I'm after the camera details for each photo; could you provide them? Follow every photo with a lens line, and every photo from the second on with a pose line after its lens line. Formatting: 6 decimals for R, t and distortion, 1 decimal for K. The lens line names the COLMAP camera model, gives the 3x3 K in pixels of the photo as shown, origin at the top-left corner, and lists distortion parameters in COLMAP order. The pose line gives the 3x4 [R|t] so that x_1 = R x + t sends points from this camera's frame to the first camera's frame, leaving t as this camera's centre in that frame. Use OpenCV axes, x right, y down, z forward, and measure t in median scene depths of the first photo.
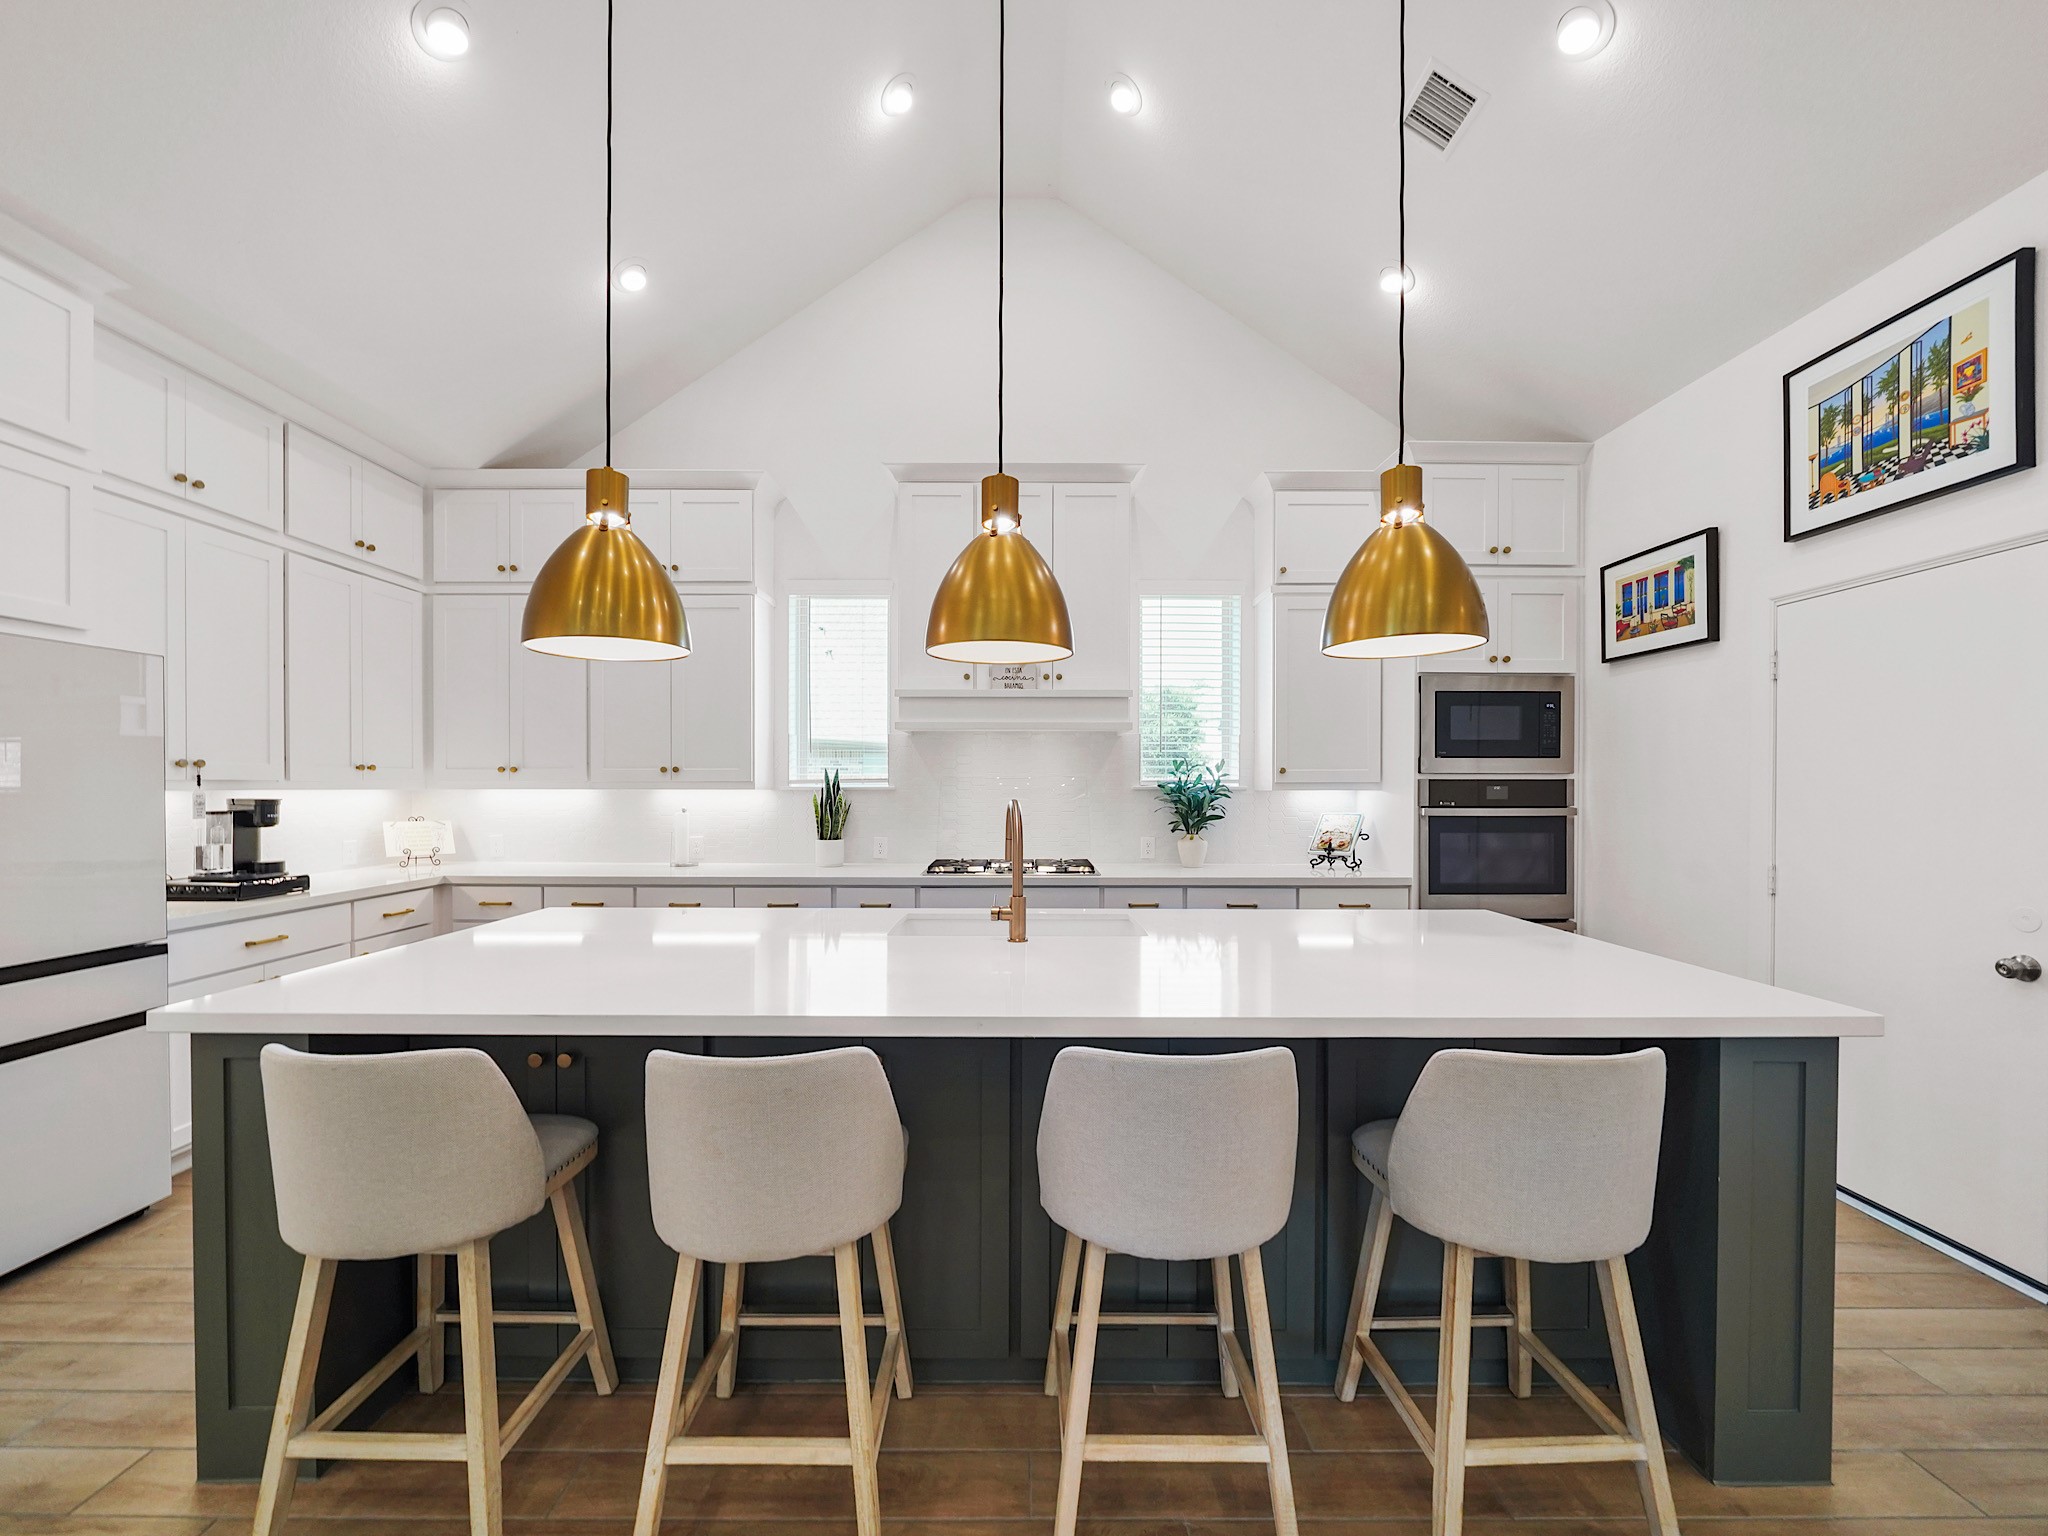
lens RADIAL K [[795.8, 0, 1022.5], [0, 795.8, 786.6], [0, 0, 1]] dist [-0.008771, -0.000157]
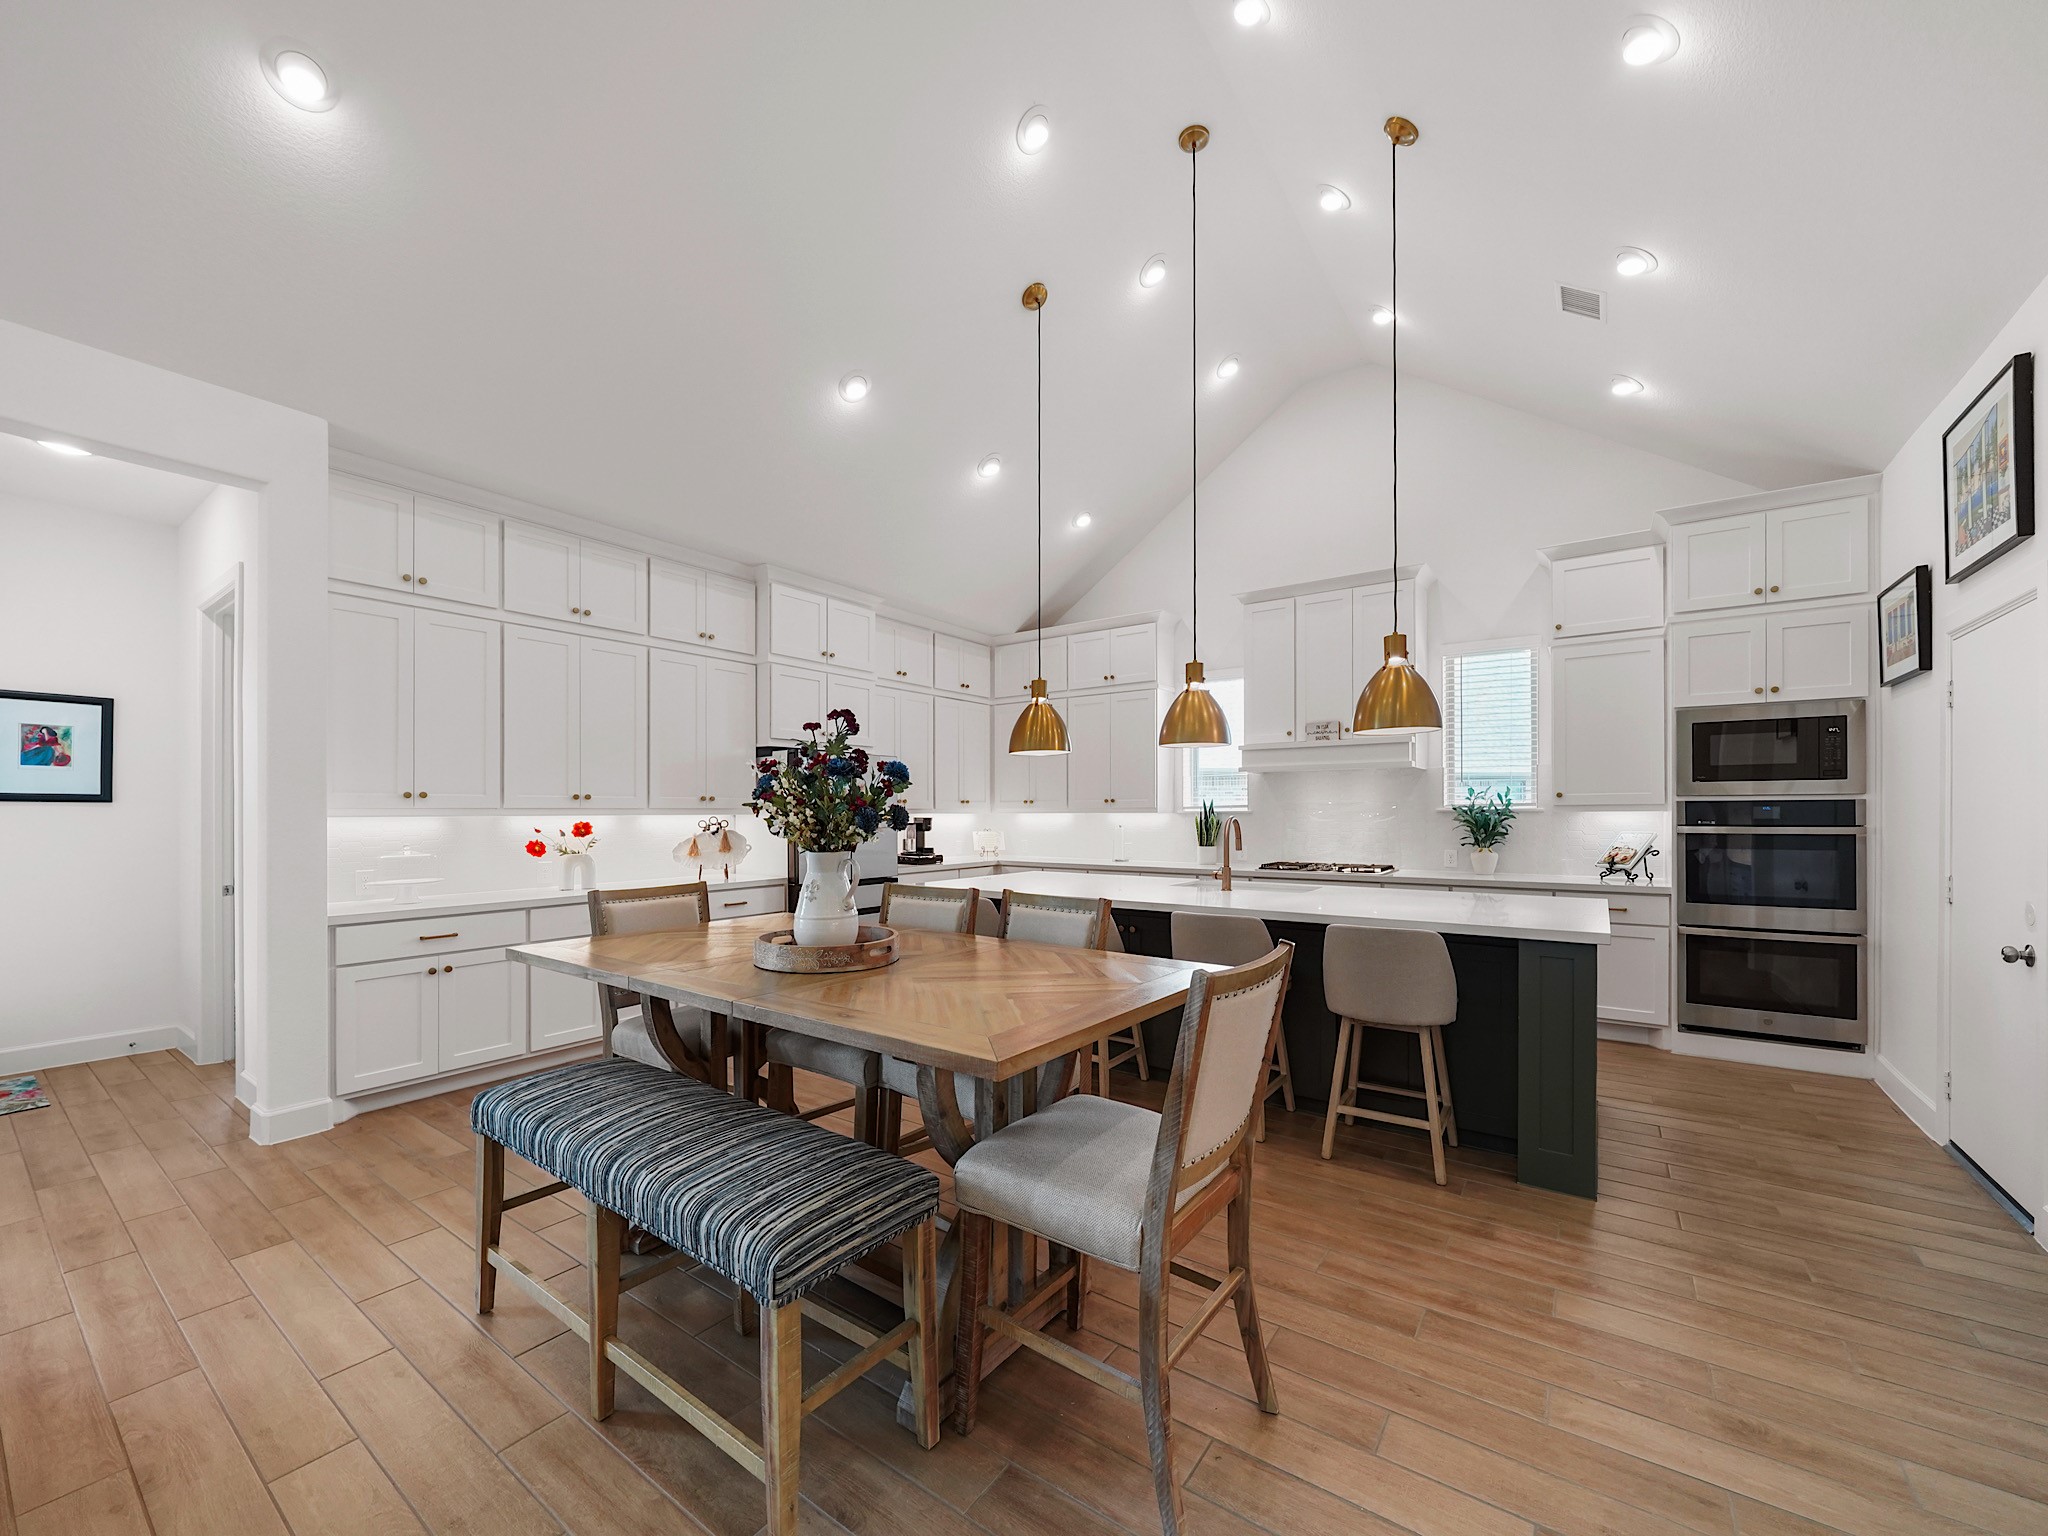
lens RADIAL K [[812.6, 0, 1024.0], [0, 812.6, 768.0], [0, 0, 1]] dist [-0.045824, -0.000090]
pose [[0.809024, -0.034429, -0.586766, 0.410456], [0.002369, 0.998466, -0.055319, 0.003243], [0.587771, 0.043364, 0.807865, -0.472143]]
